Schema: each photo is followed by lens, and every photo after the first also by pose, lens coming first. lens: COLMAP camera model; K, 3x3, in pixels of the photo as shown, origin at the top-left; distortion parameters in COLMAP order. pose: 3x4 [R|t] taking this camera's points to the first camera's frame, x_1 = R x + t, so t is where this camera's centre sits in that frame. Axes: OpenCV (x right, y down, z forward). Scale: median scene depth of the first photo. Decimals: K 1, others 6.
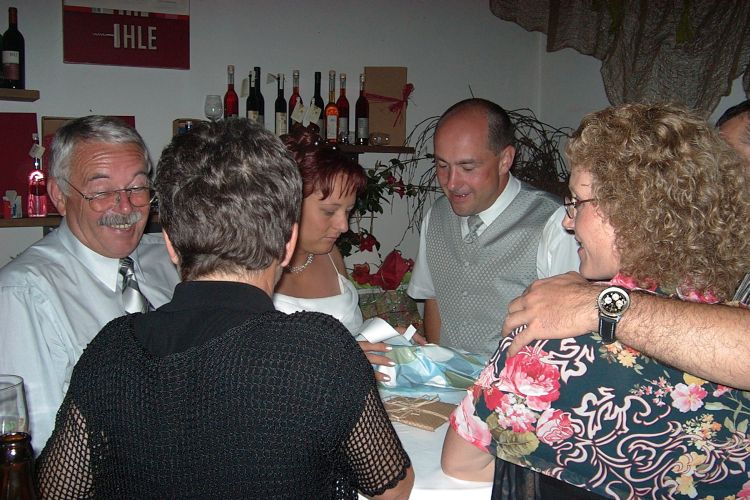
lens RADIAL K [[815.7, 0, 375.0], [0, 815.7, 250.0], [0, 0, 1]] dist [-0.167424, 0.314139]
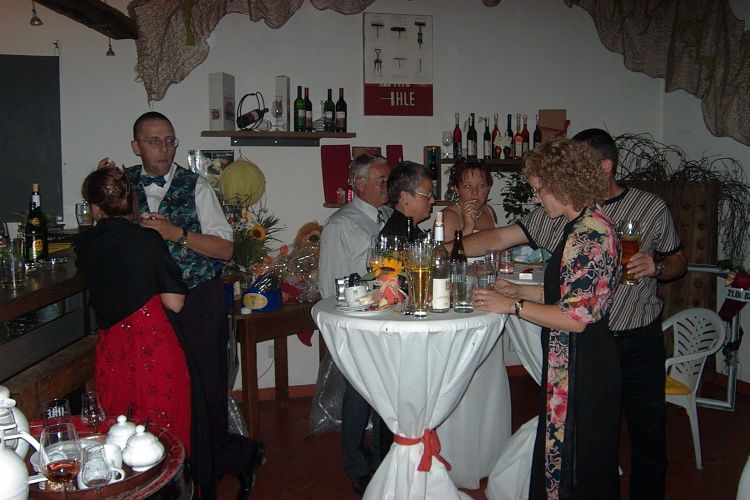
lens RADIAL K [[815.7, 0, 375.0], [0, 815.7, 250.0], [0, 0, 1]] dist [-0.167424, 0.314139]
pose [[0.975514, 0.001629, -0.219933, 0.023181], [-0.004374, 0.999918, -0.011996, 0.071544], [0.219895, 0.012665, 0.975441, -0.638484]]
